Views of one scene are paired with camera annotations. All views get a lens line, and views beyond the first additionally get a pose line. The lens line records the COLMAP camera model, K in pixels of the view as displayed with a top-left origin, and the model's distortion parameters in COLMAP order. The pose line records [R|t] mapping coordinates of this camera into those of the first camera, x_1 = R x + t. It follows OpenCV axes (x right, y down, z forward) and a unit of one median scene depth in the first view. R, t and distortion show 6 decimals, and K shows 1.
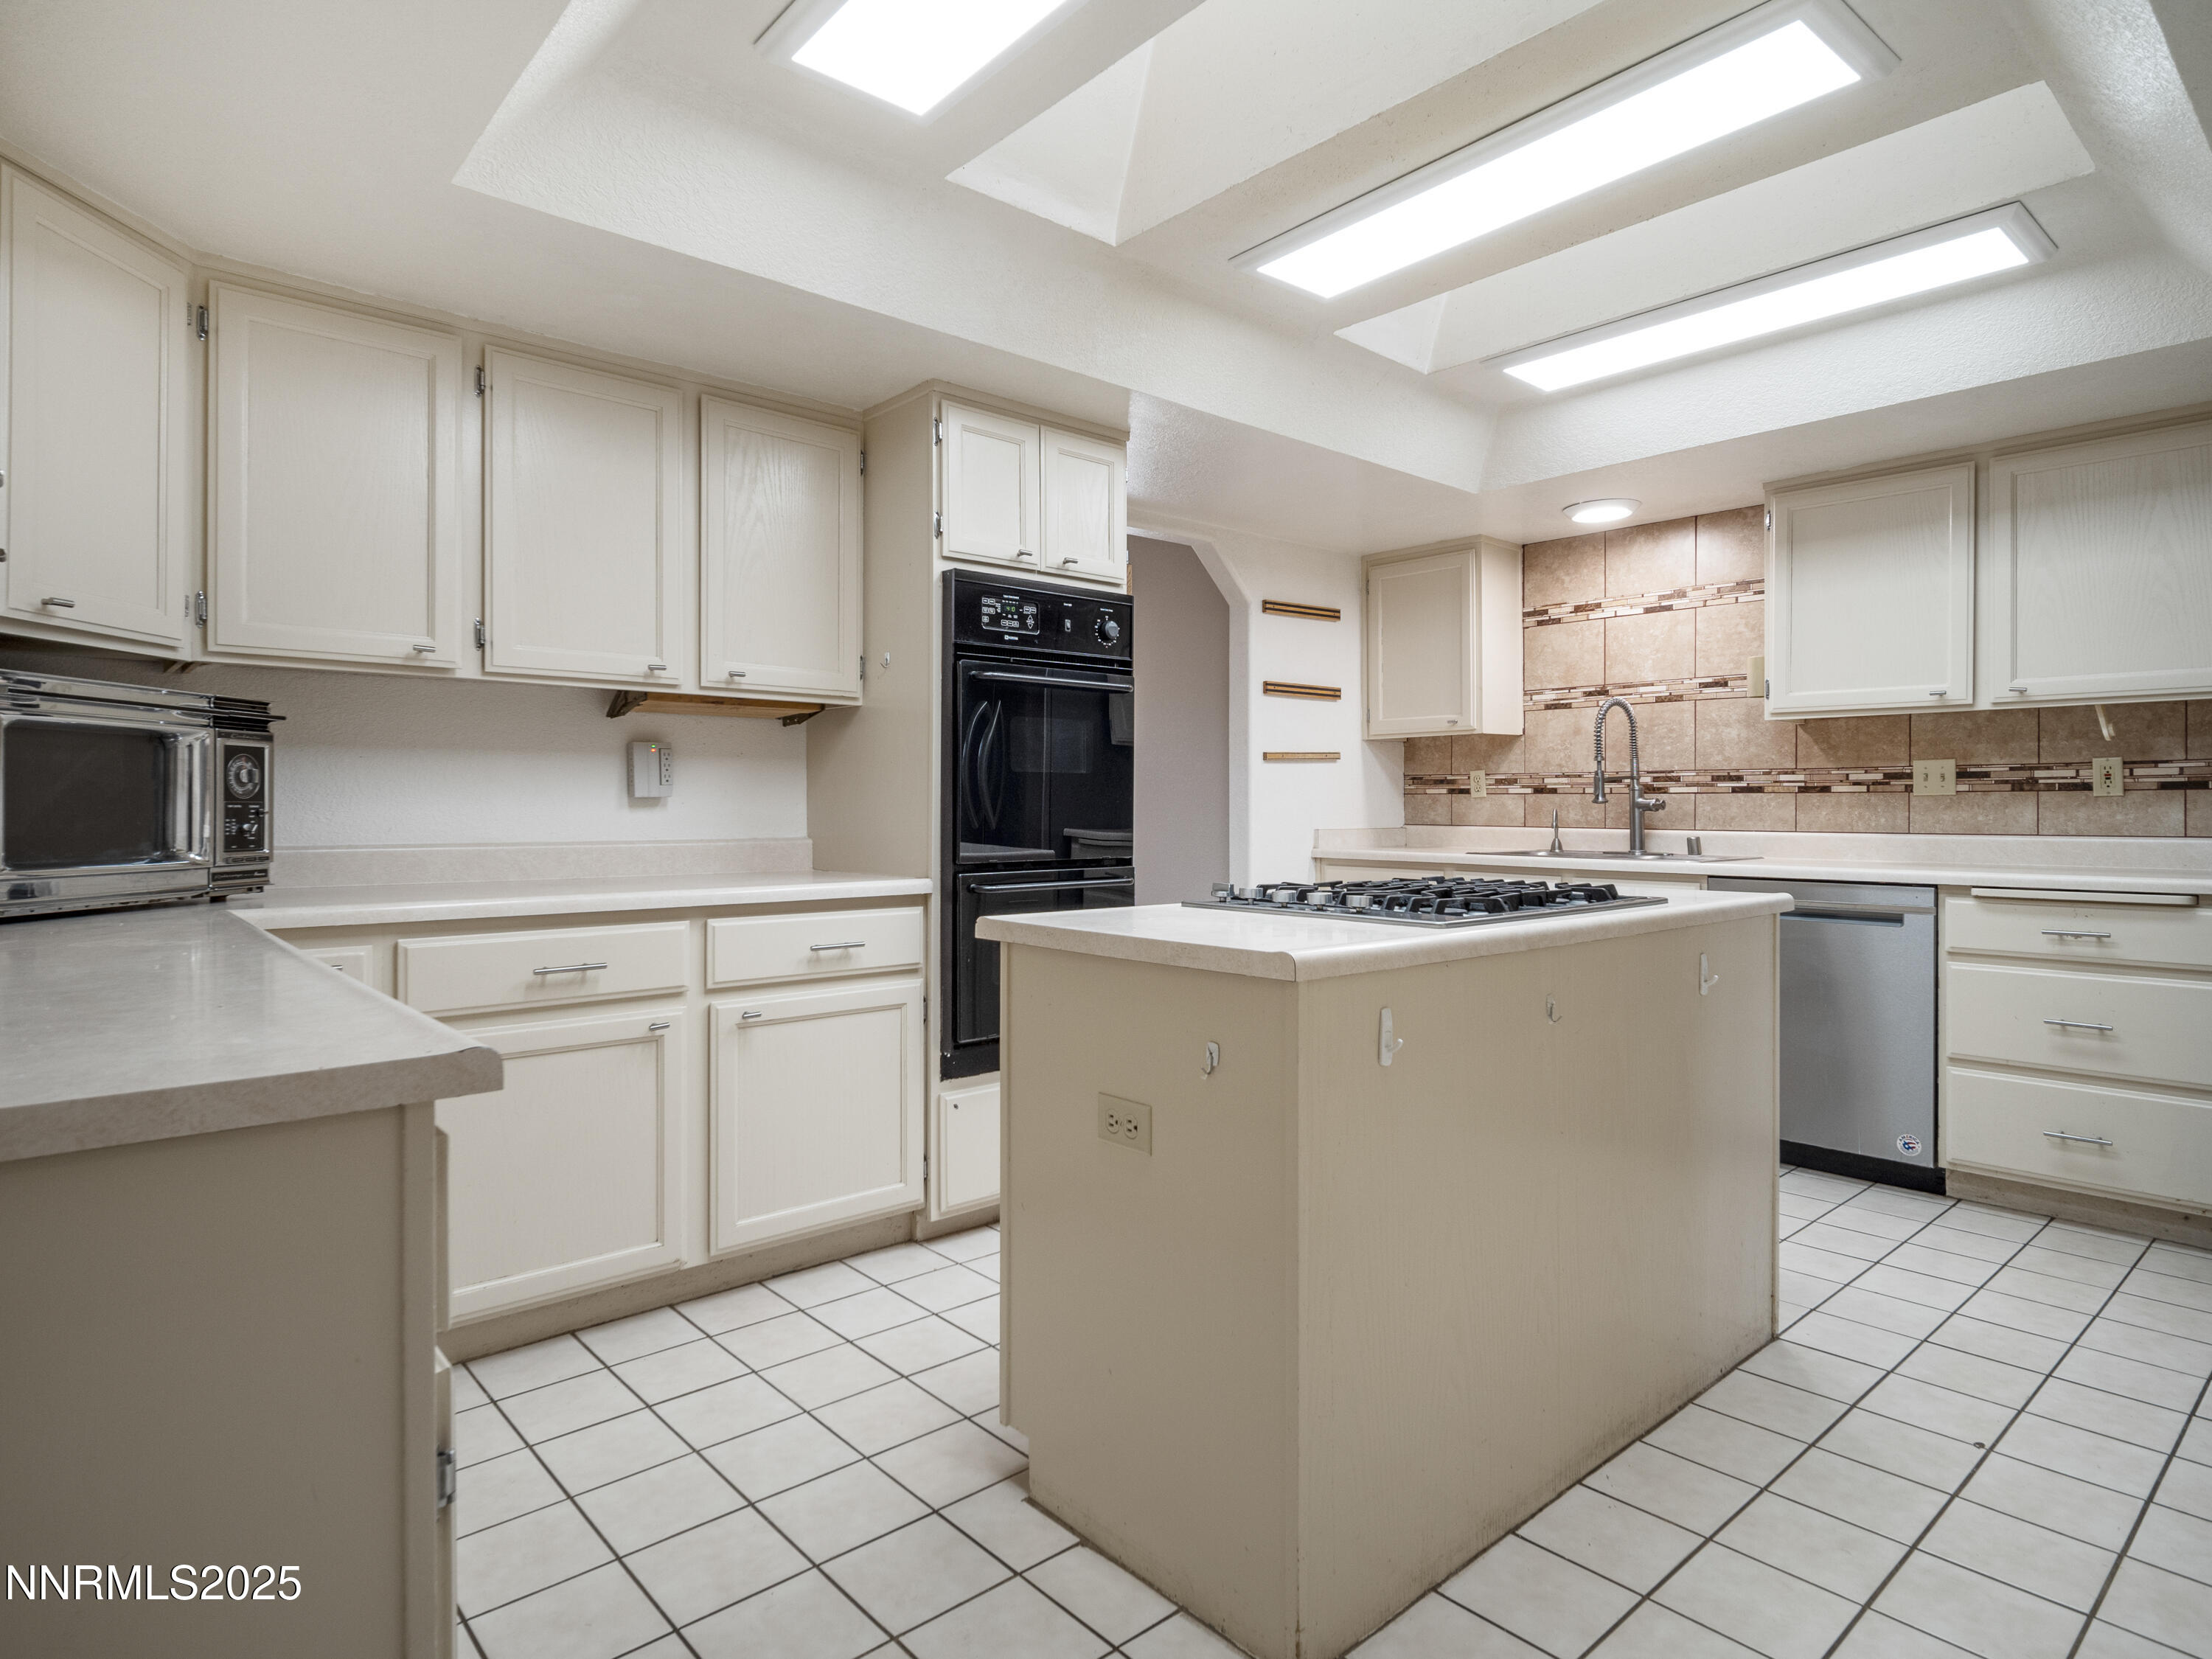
lens RADIAL K [[1203.5, 0, 1108.1], [0, 1203.5, 814.9], [0, 0, 1]] dist [0.004127, -0.004212]
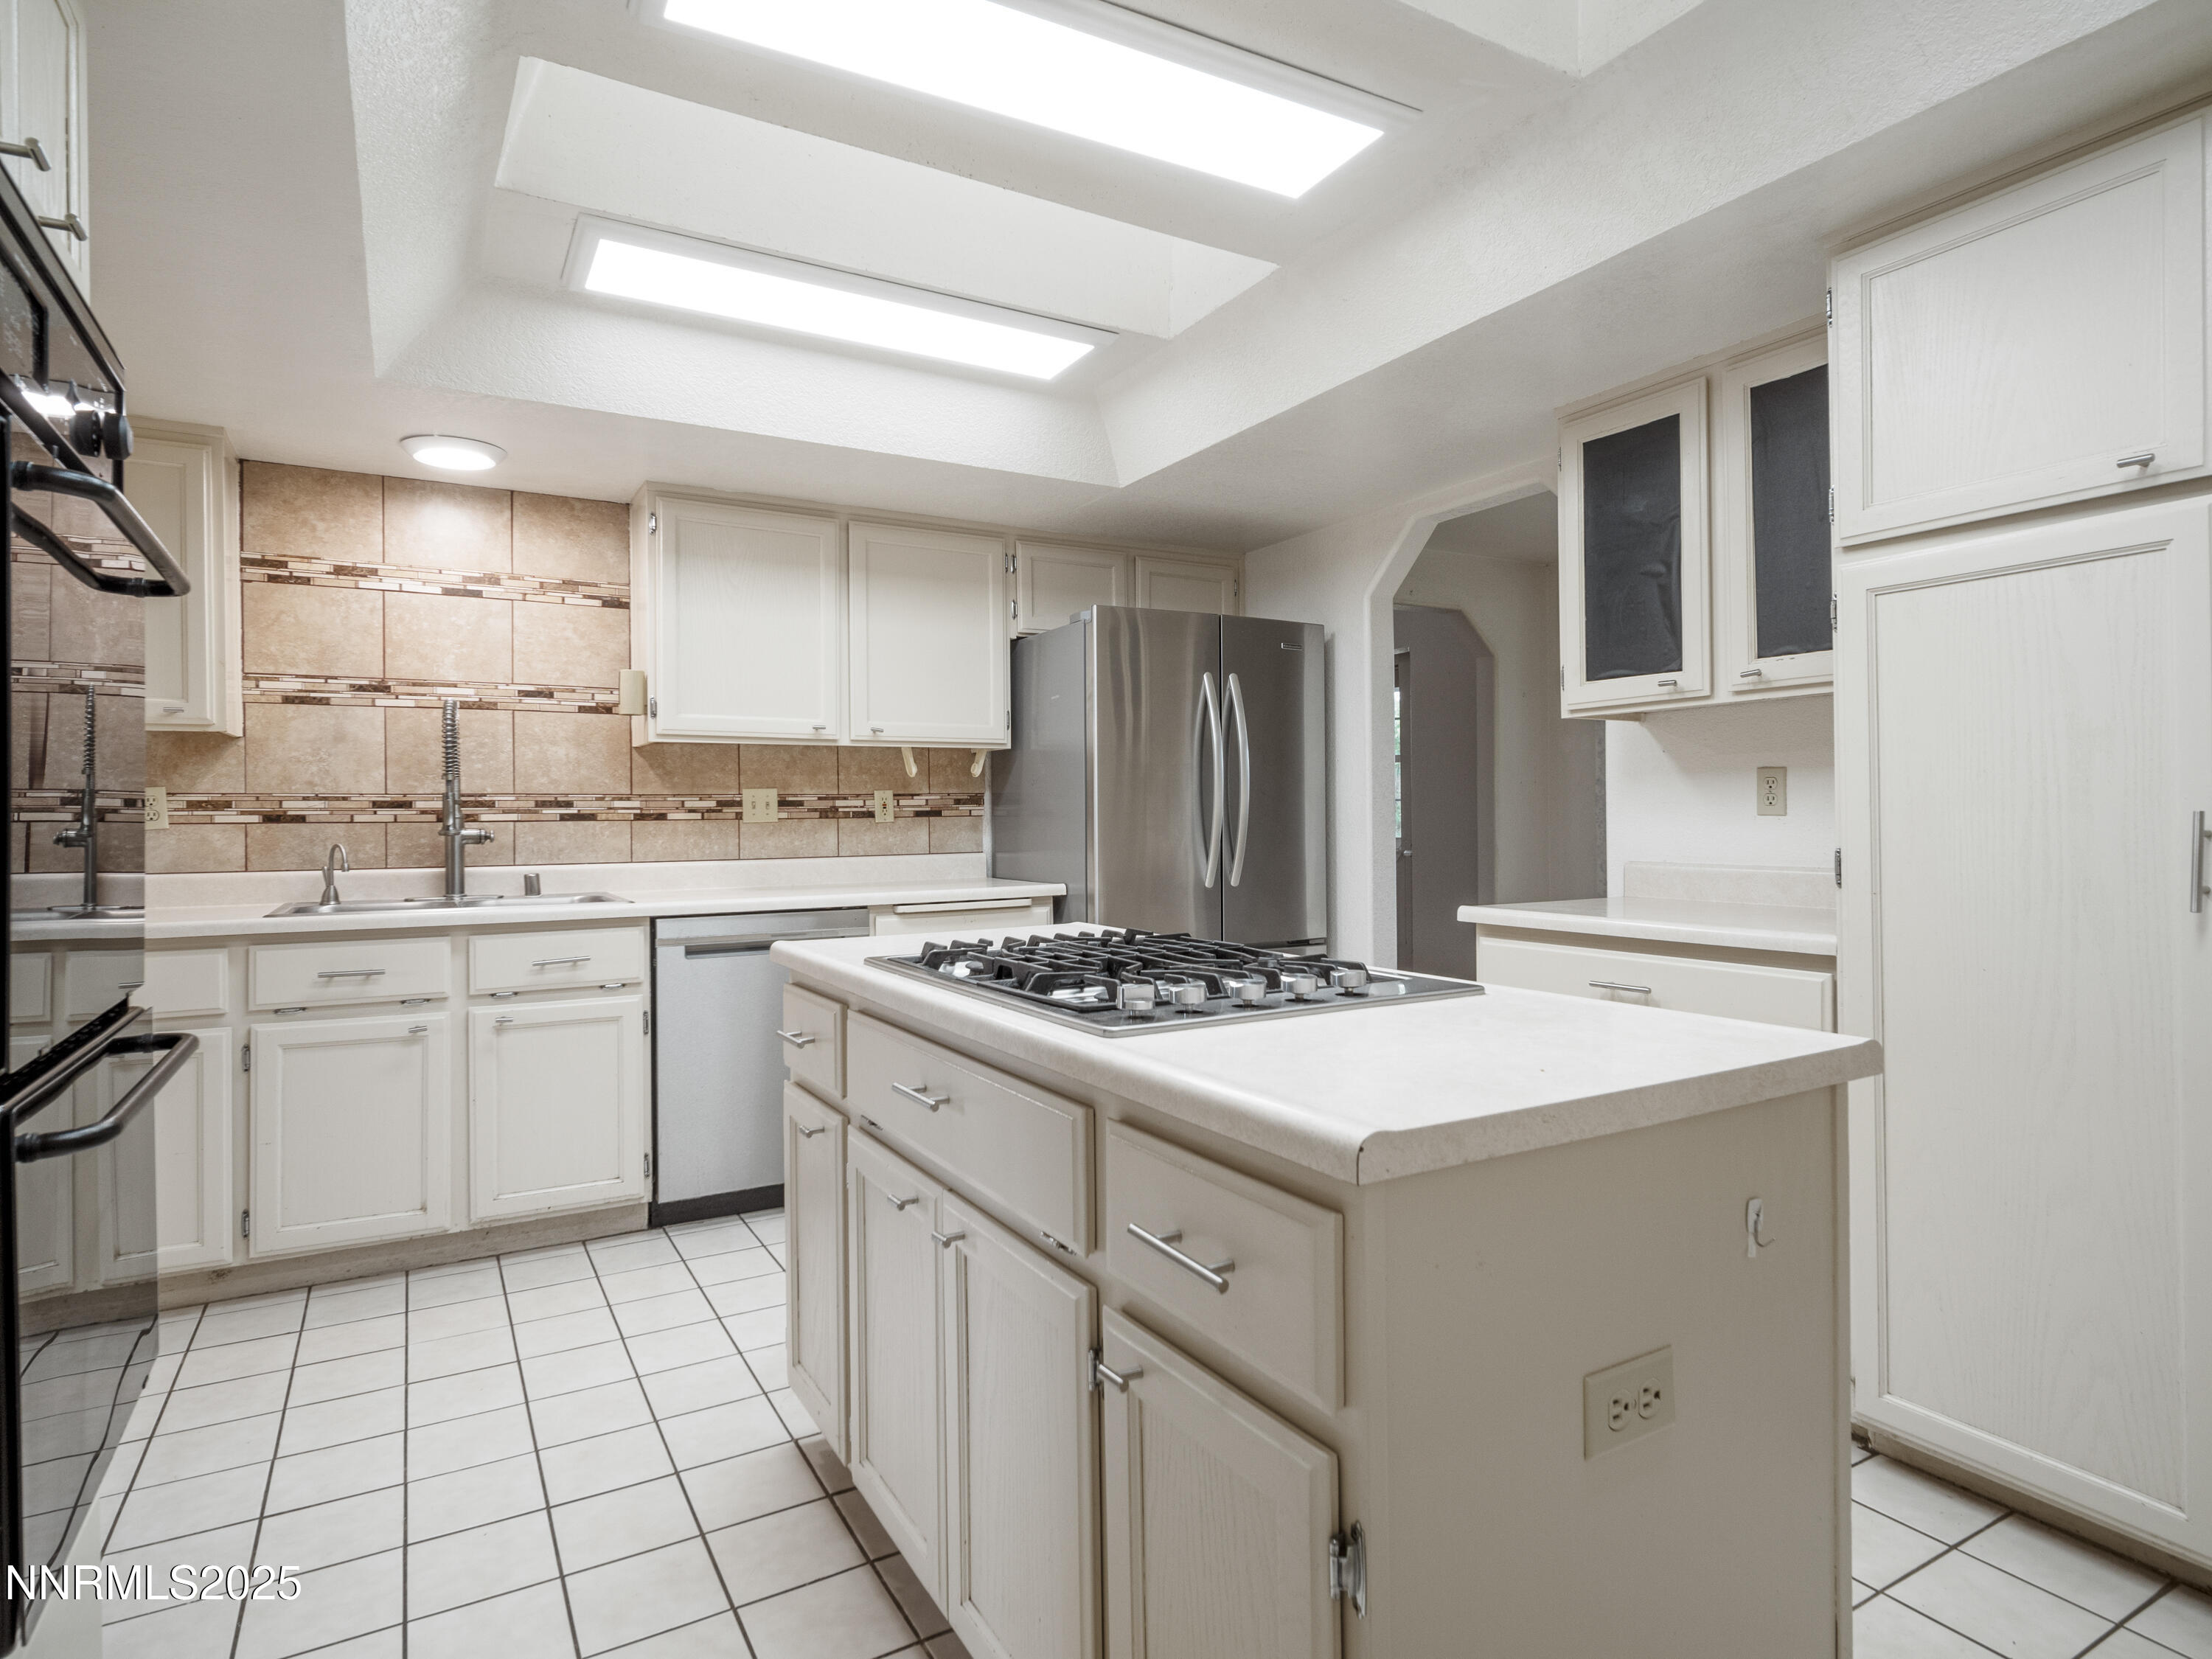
lens RADIAL K [[1203.5, 0, 1054.7], [0, 1203.5, 810.6], [0, 0, 1]] dist [0.004127, -0.004212]
pose [[0.218765, 0.001479, 0.975776, -0.253322], [0.018841, 0.999806, -0.005740, -0.014007], [-0.975596, 0.019641, 0.218695, 0.462964]]
